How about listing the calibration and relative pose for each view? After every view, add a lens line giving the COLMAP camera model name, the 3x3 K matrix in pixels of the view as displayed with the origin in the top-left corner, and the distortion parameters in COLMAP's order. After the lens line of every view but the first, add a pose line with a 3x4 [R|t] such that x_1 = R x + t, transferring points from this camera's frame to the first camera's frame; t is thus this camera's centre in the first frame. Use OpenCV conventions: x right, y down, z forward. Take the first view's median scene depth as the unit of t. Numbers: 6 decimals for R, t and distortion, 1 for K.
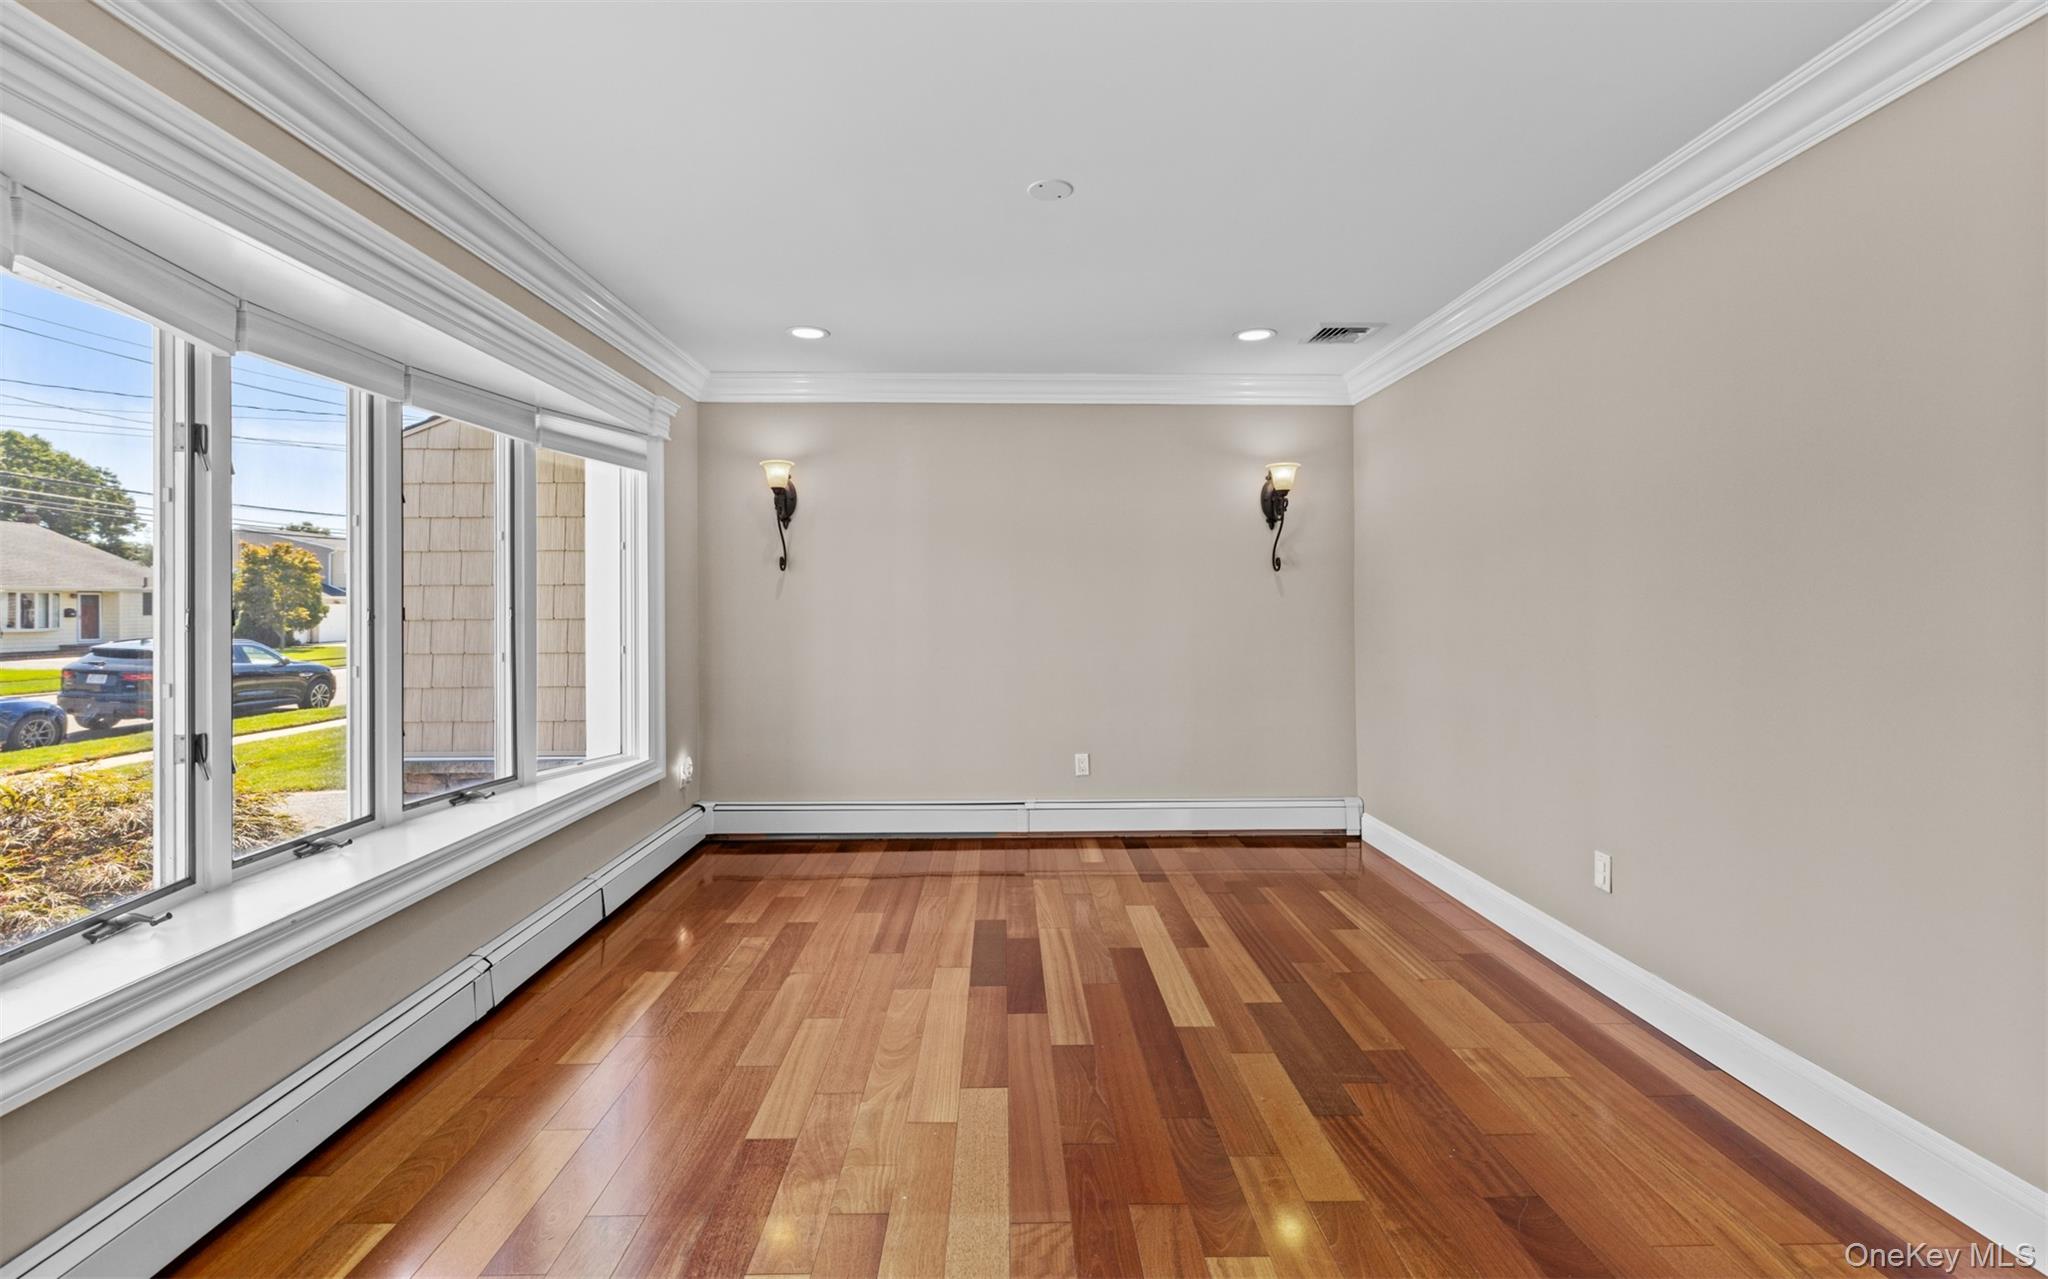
lens RADIAL K [[896.4, 0, 1069.7], [0, 896.4, 602.8], [0, 0, 1]] dist [0.000462, 0.000370]
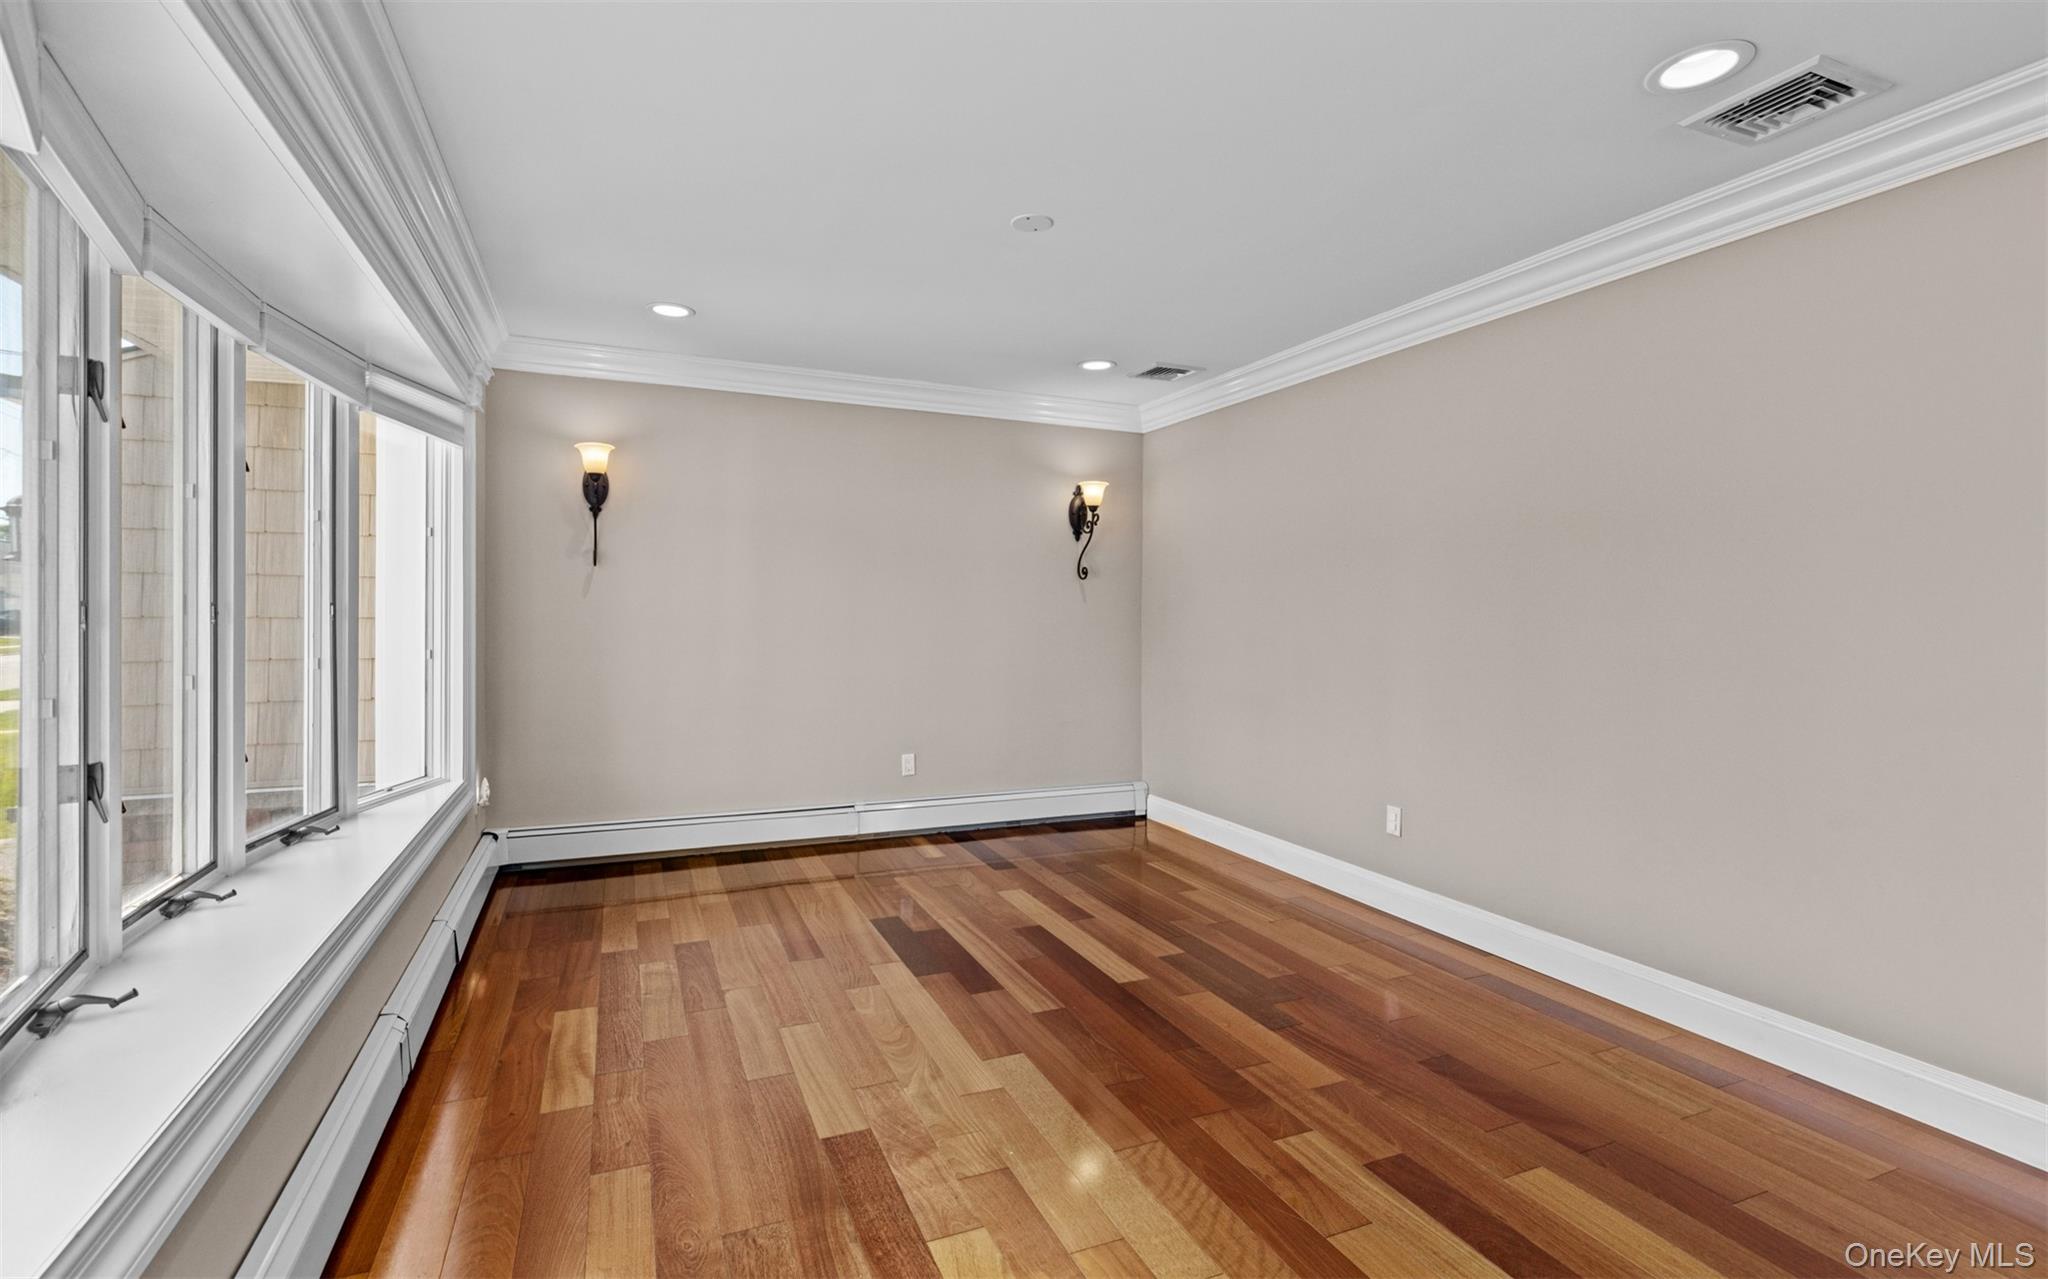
lens RADIAL K [[896.4, 0, 1060.8], [0, 896.4, 620.2], [0, 0, 1]] dist [0.000462, 0.000370]
pose [[0.928624, 0.007924, 0.370936, -0.297268], [-0.013538, 0.999830, 0.012534, 0.001410], [-0.370774, -0.016661, 0.928574, -0.012200]]
